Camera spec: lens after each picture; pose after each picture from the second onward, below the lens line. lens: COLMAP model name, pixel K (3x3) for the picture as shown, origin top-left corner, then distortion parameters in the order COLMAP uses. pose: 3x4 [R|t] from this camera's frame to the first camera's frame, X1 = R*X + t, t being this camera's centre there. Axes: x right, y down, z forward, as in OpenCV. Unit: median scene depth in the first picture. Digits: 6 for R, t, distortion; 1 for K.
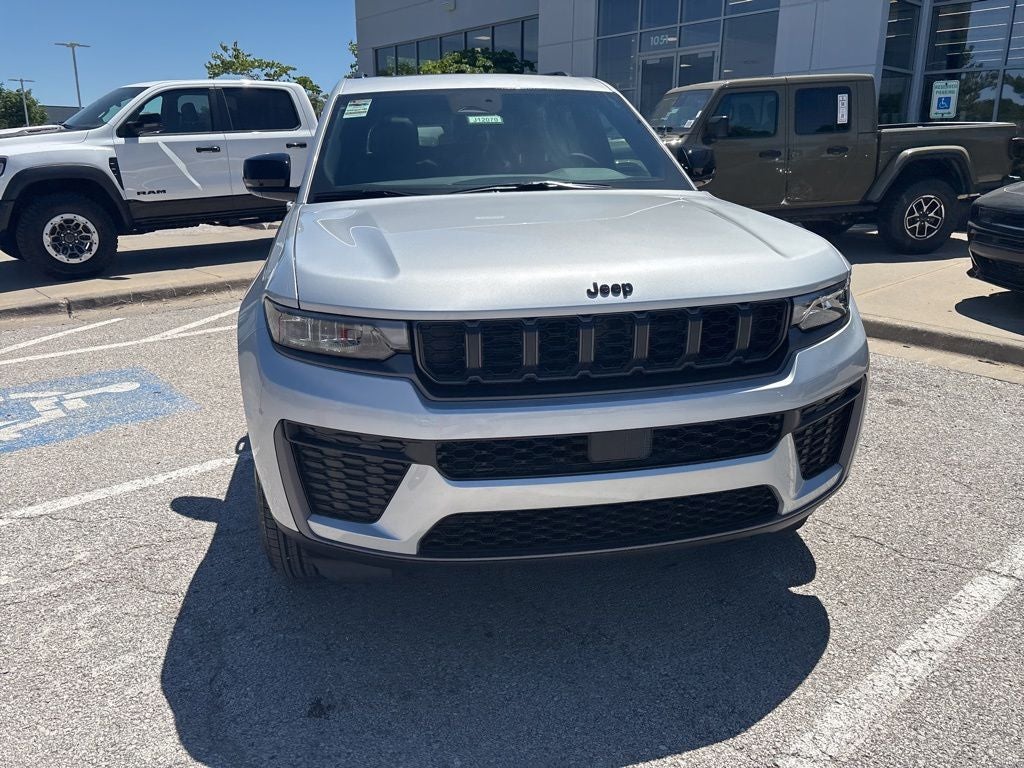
lens RADIAL K [[769.5, 0, 508.4], [0, 769.5, 375.5], [0, 0, 1]] dist [0.037451, -0.038816]
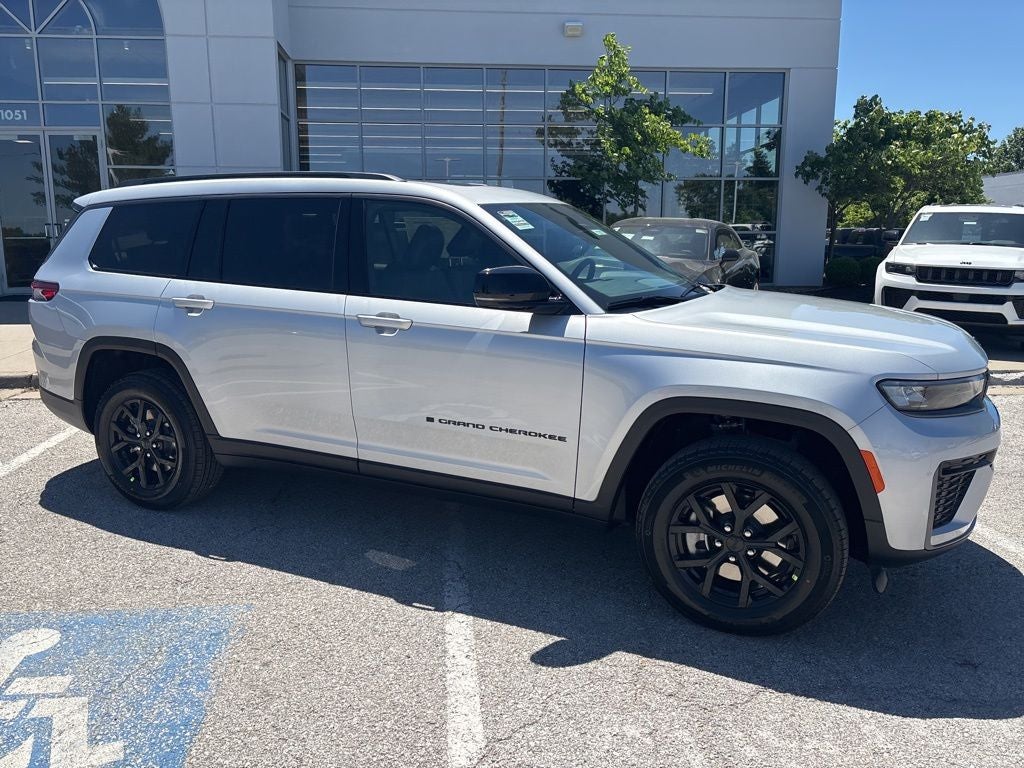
lens RADIAL K [[769.5, 0, 506.6], [0, 769.5, 378.6], [0, 0, 1]] dist [0.037451, -0.038816]
pose [[0.579941, -0.142951, 0.802019, -1.418446], [0.220384, 0.975306, 0.014477, -0.215459], [-0.784283, 0.168356, 0.597124, 0.595206]]
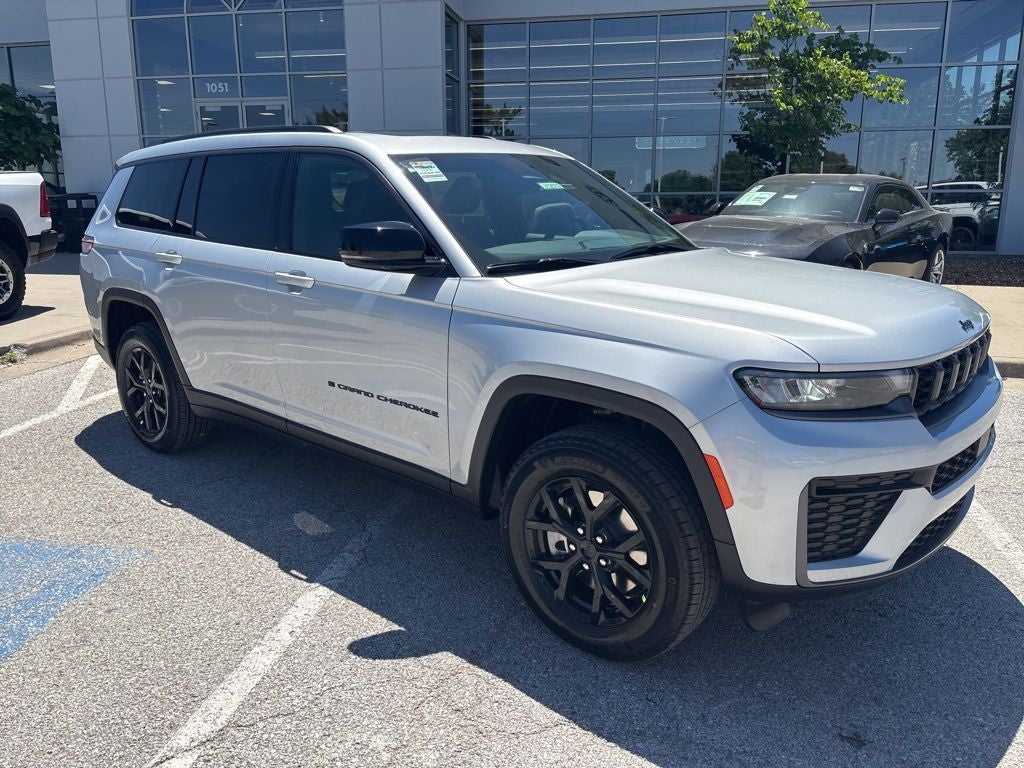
lens RADIAL K [[769.5, 0, 507.6], [0, 769.5, 383.1], [0, 0, 1]] dist [0.037451, -0.038816]
pose [[0.786053, -0.140130, 0.602067, -0.969121], [0.168482, 0.985660, 0.009442, -0.118495], [-0.594756, 0.094016, 0.798390, 0.308006]]
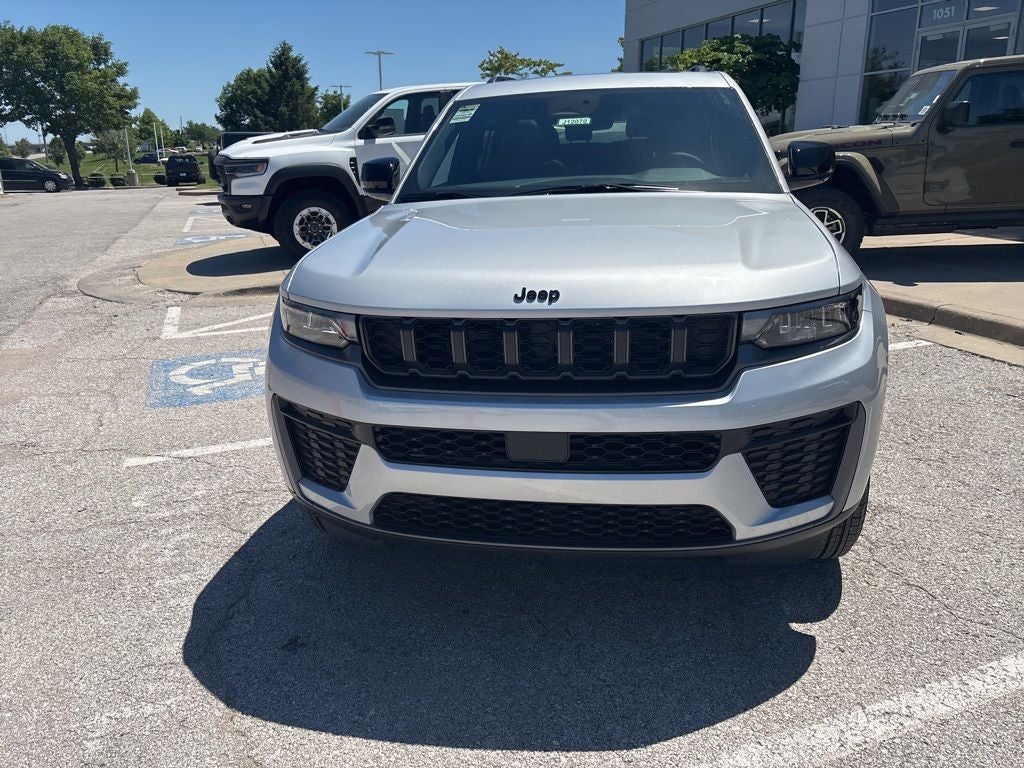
lens RADIAL K [[769.5, 0, 511.8], [0, 769.5, 387.5], [0, 0, 1]] dist [0.037451, -0.038816]
pose [[0.942935, 0.085291, -0.321867, 0.327912], [-0.077500, 0.996307, 0.036967, -0.018004], [0.323831, -0.009913, 0.946063, 0.009249]]
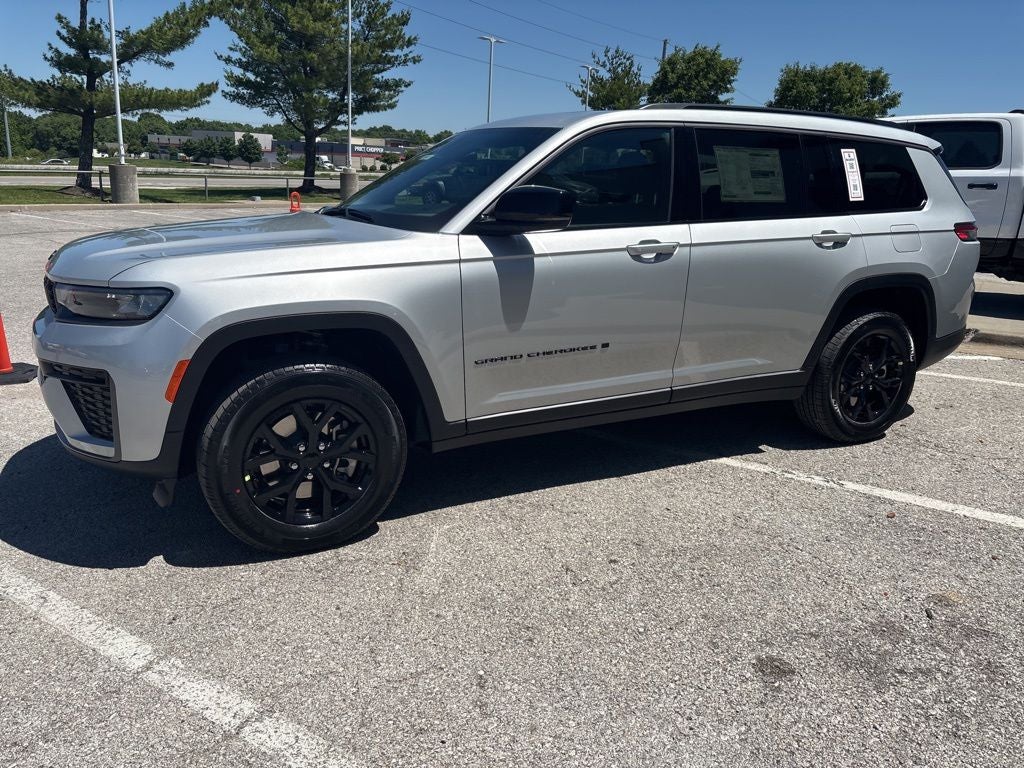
lens RADIAL K [[769.5, 0, 509.9], [0, 769.5, 383.8], [0, 0, 1]] dist [0.037451, -0.038816]
pose [[0.294992, 0.268156, -0.917100, 1.540399], [-0.297820, 0.937802, 0.178414, -0.337325], [0.907900, 0.220500, 0.356506, 1.017378]]
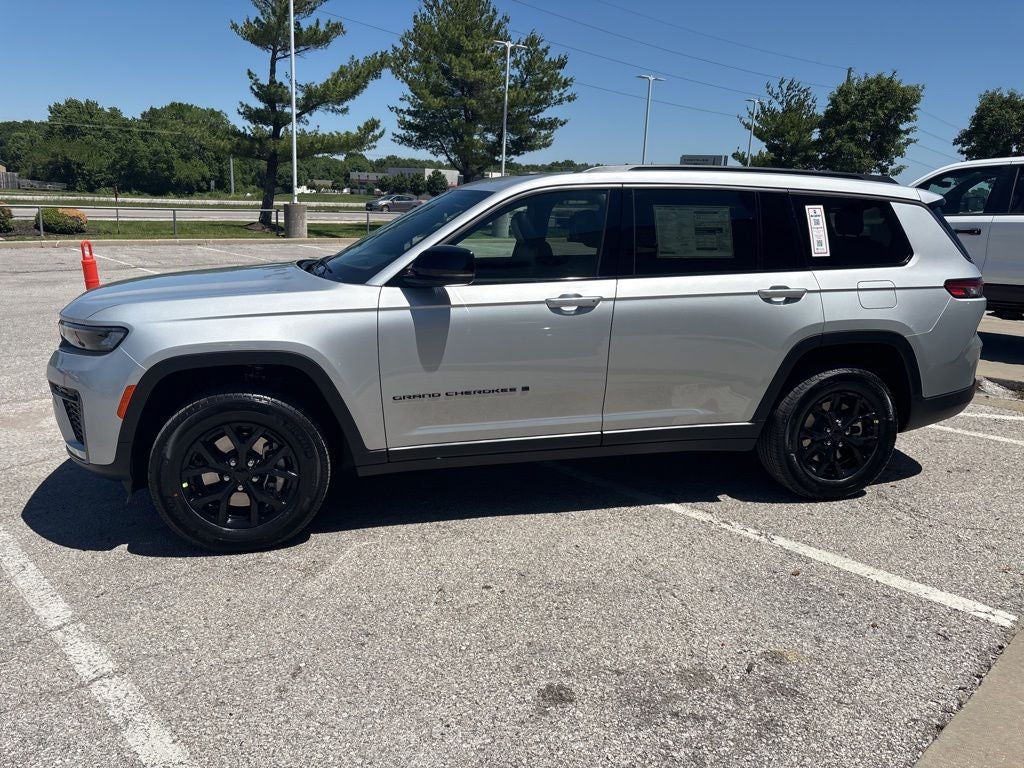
lens RADIAL K [[769.5, 0, 509.2], [0, 769.5, 380.2], [0, 0, 1]] dist [0.037451, -0.038816]
pose [[0.075265, 0.236283, -0.968765, 1.748932], [-0.304703, 0.930502, 0.203278, -0.515354], [0.949469, 0.279886, 0.142030, 1.398074]]
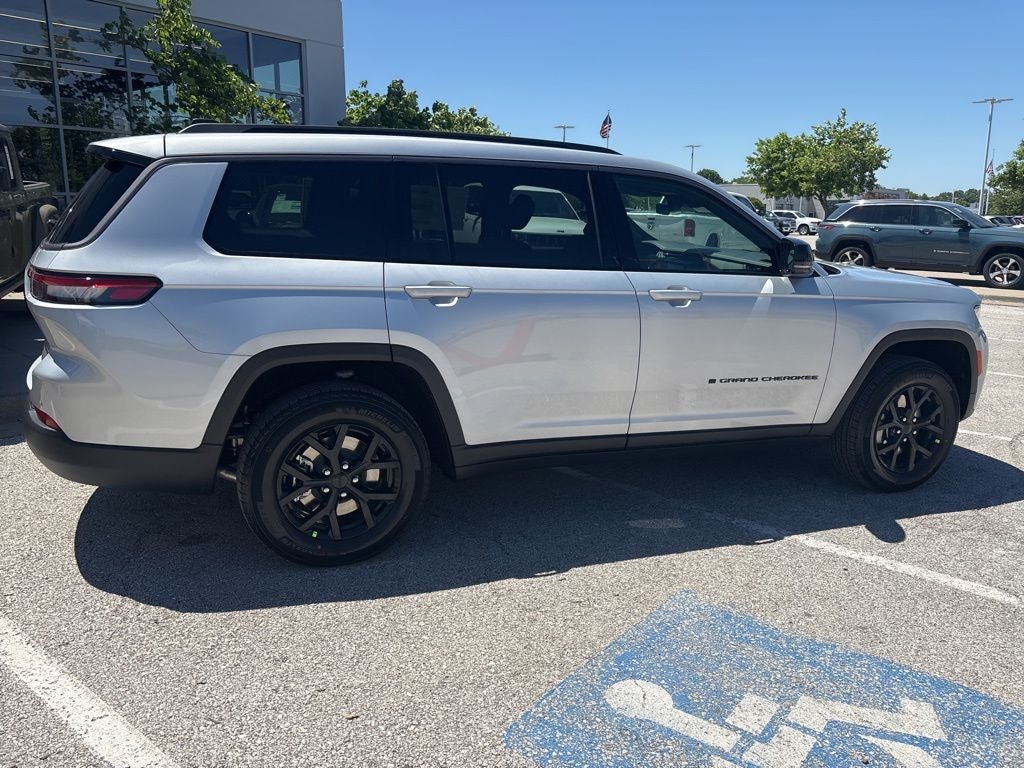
lens RADIAL K [[769.5, 0, 504.6], [0, 769.5, 381.8], [0, 0, 1]] dist [0.037451, -0.038816]
pose [[-0.178228, -0.214686, 0.960284, -1.770702], [0.249840, 0.934054, 0.255192, -0.631579], [-0.951743, 0.285400, -0.112838, 2.071069]]
